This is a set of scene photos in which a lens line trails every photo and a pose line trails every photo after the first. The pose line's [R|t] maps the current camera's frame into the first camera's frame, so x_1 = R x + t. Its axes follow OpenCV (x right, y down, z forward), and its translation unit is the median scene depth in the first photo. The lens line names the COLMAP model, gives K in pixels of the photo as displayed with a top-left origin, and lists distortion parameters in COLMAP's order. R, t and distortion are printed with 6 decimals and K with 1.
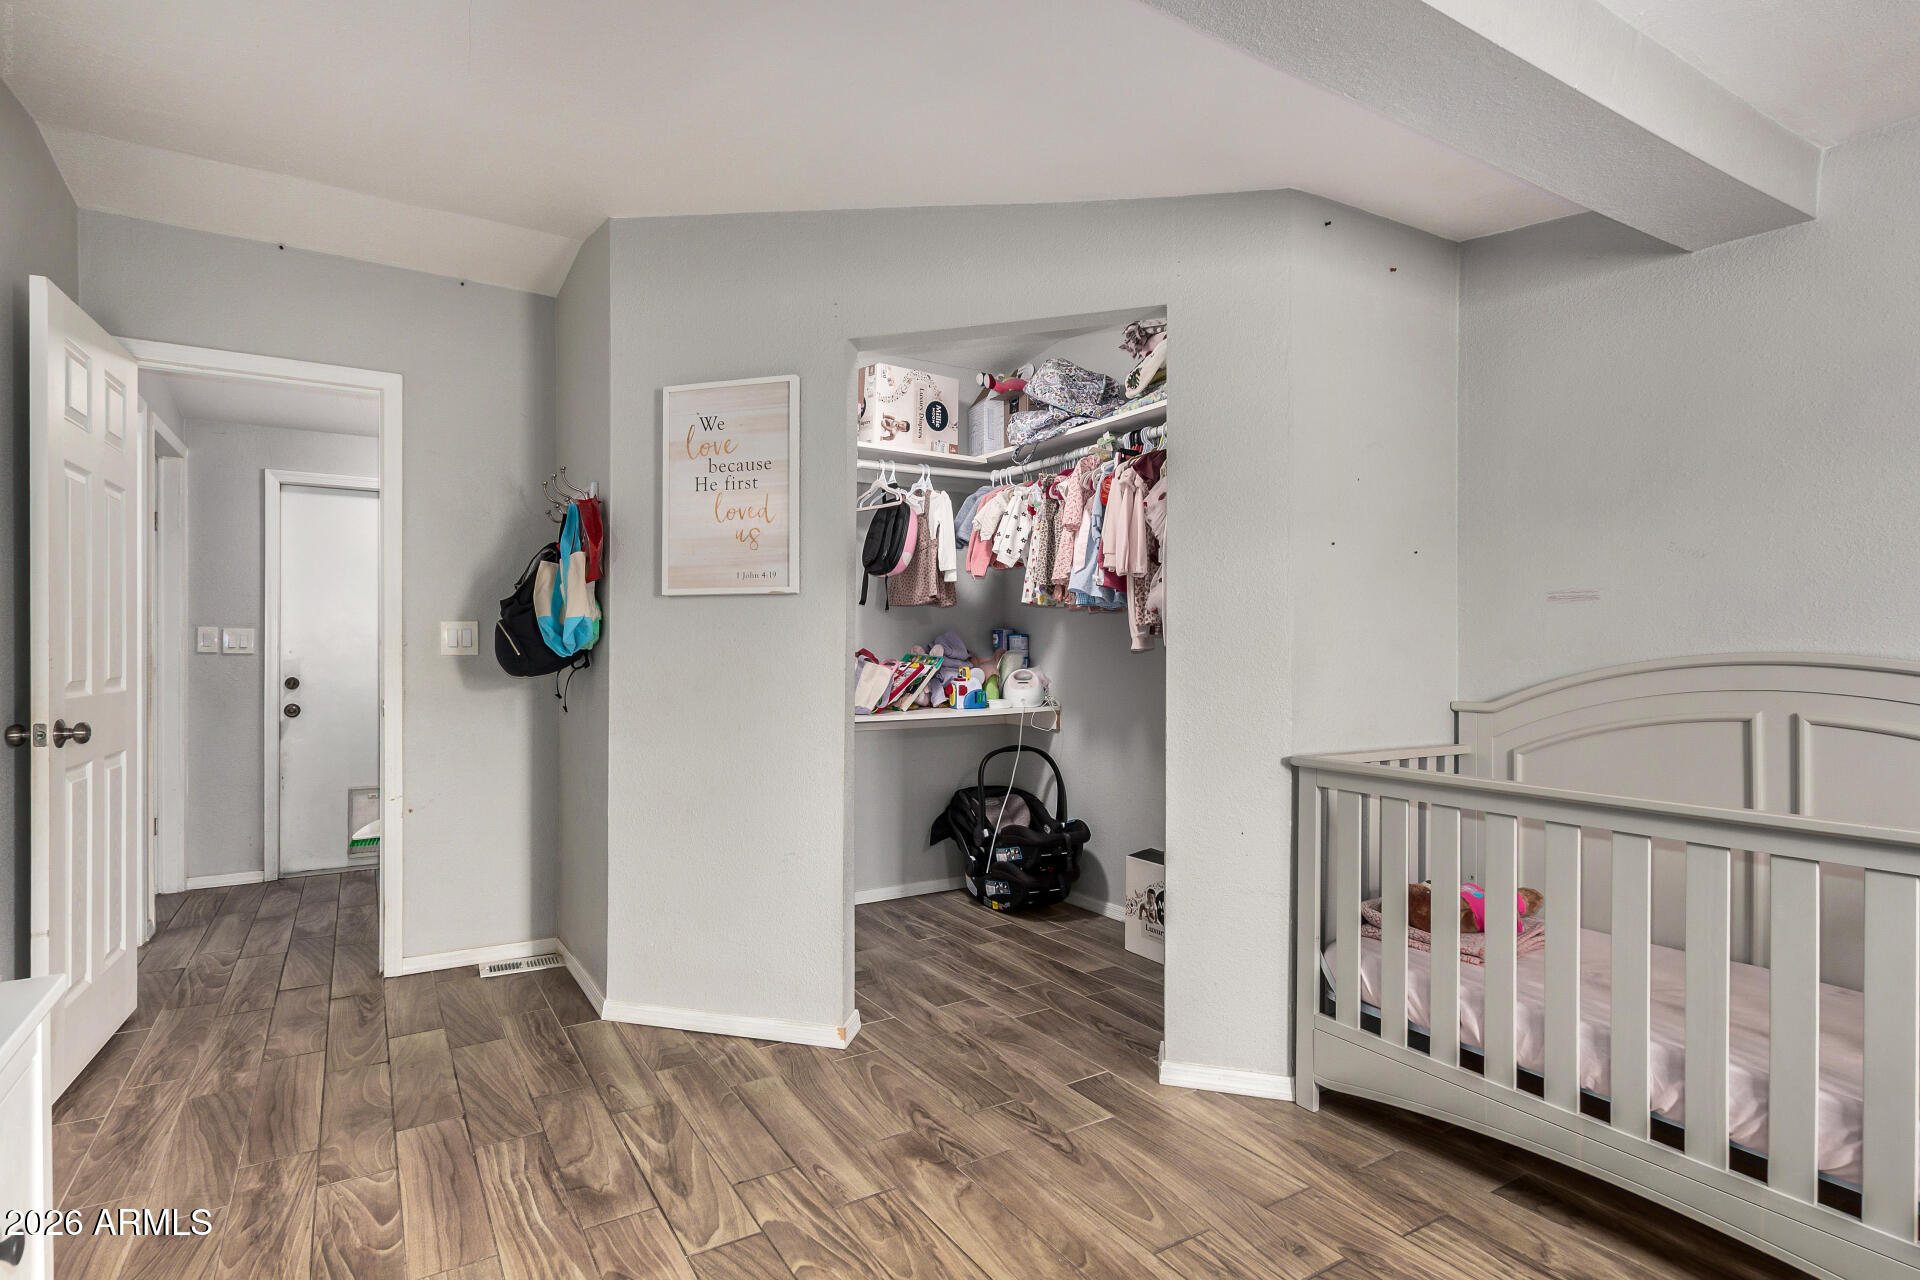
lens RADIAL K [[1006.3, 0, 953.1], [0, 1006.3, 655.6], [0, 0, 1]] dist [0.000614, -0.000090]
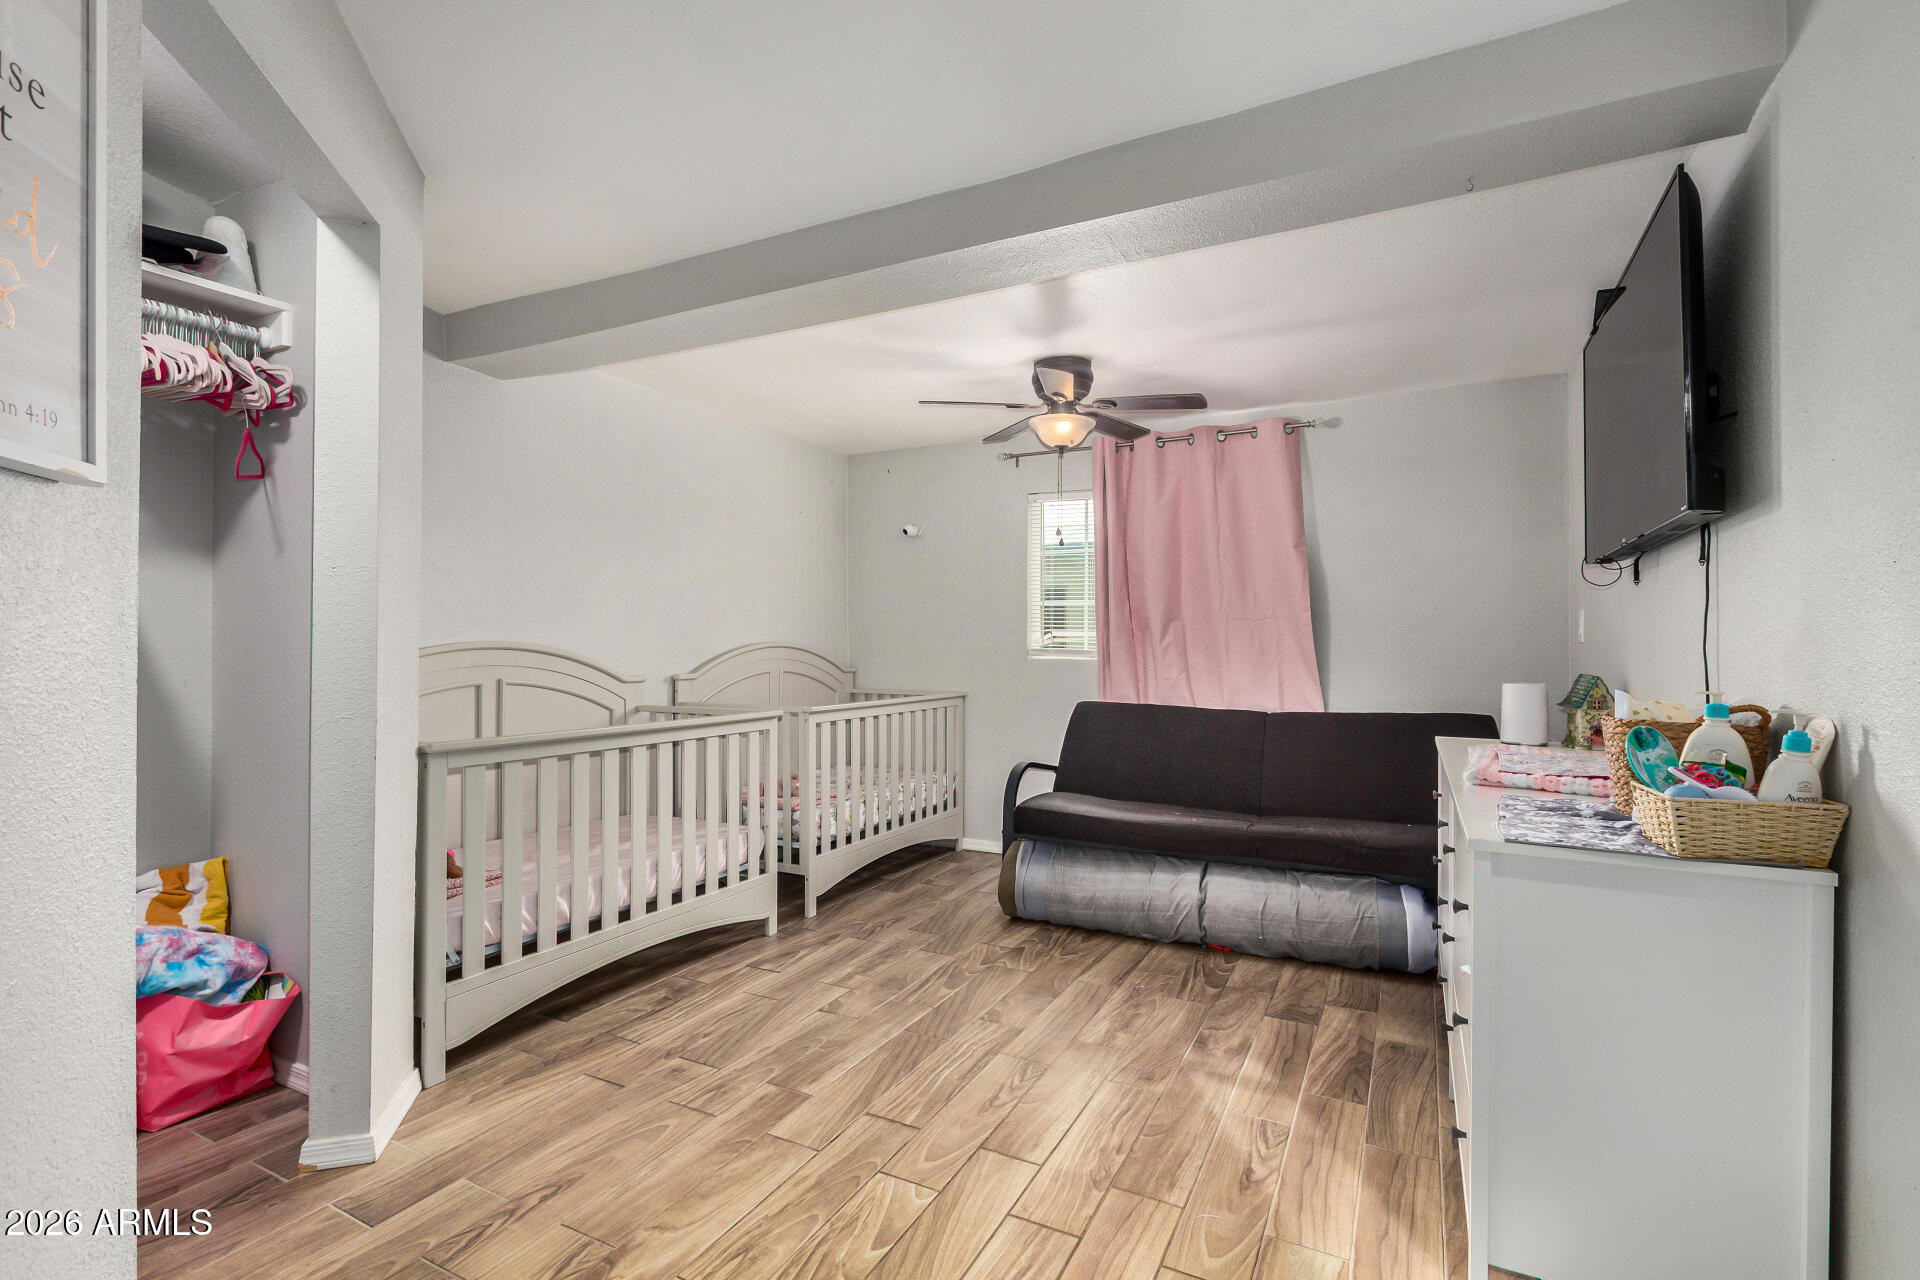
lens RADIAL K [[870.6, 0, 965.1], [0, 870.6, 638.3], [0, 0, 1]] dist [0.001455, -0.000393]
pose [[-0.541881, 0.000040, 0.840456, -0.770644], [-0.005967, 0.999975, -0.003894, -0.006968], [-0.840434, -0.007125, -0.541867, 1.146227]]
